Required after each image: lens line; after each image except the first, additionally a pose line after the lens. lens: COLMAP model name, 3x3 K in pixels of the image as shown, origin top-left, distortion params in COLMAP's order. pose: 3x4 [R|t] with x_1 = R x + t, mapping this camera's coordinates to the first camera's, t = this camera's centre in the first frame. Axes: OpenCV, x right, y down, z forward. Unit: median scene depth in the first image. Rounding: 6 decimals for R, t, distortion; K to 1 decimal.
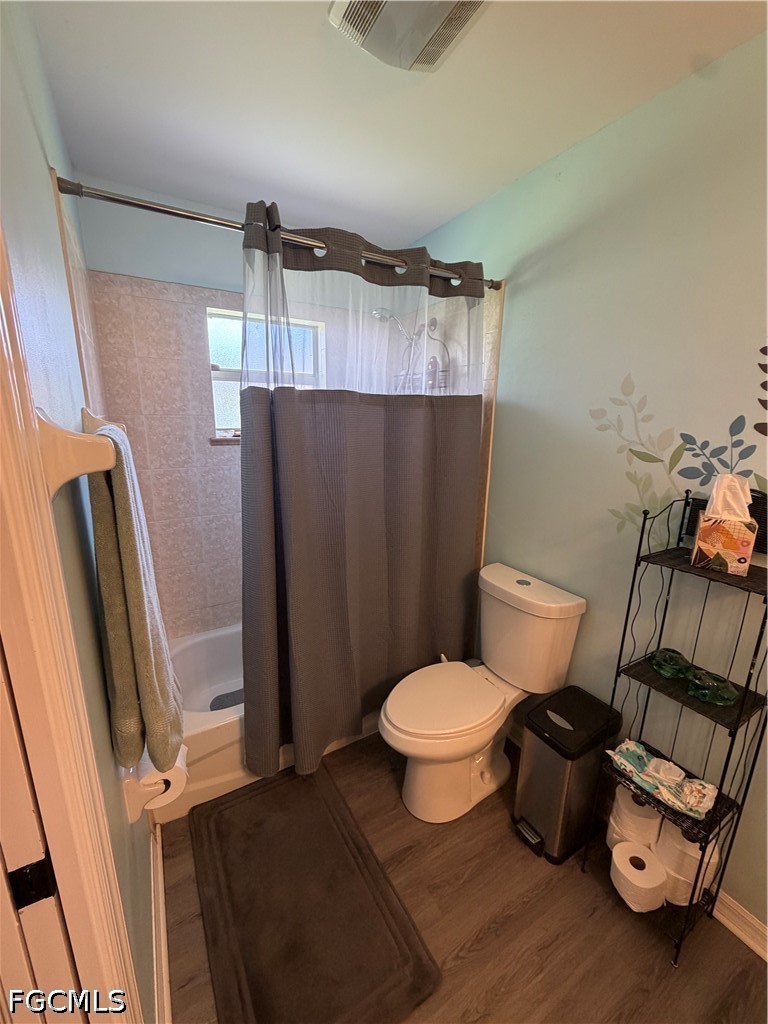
lens RADIAL K [[408.3, 0, 381.5], [0, 408.3, 510.8], [0, 0, 1]] dist [-0.002175, 0.000563]
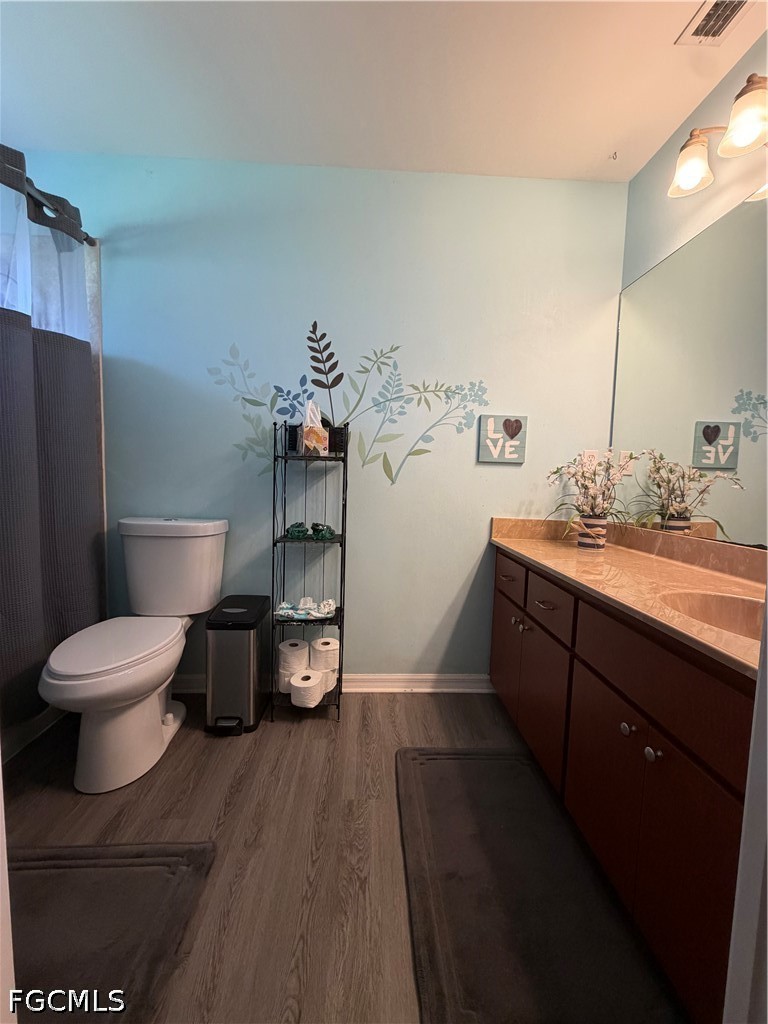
lens RADIAL K [[408.3, 0, 384.8], [0, 408.3, 511.2], [0, 0, 1]] dist [-0.002175, 0.000563]
pose [[0.466477, -0.071224, 0.881661, -0.429724], [0.184096, 0.982743, -0.018013, 0.355157], [-0.865164, 0.170713, 0.471539, -0.001869]]
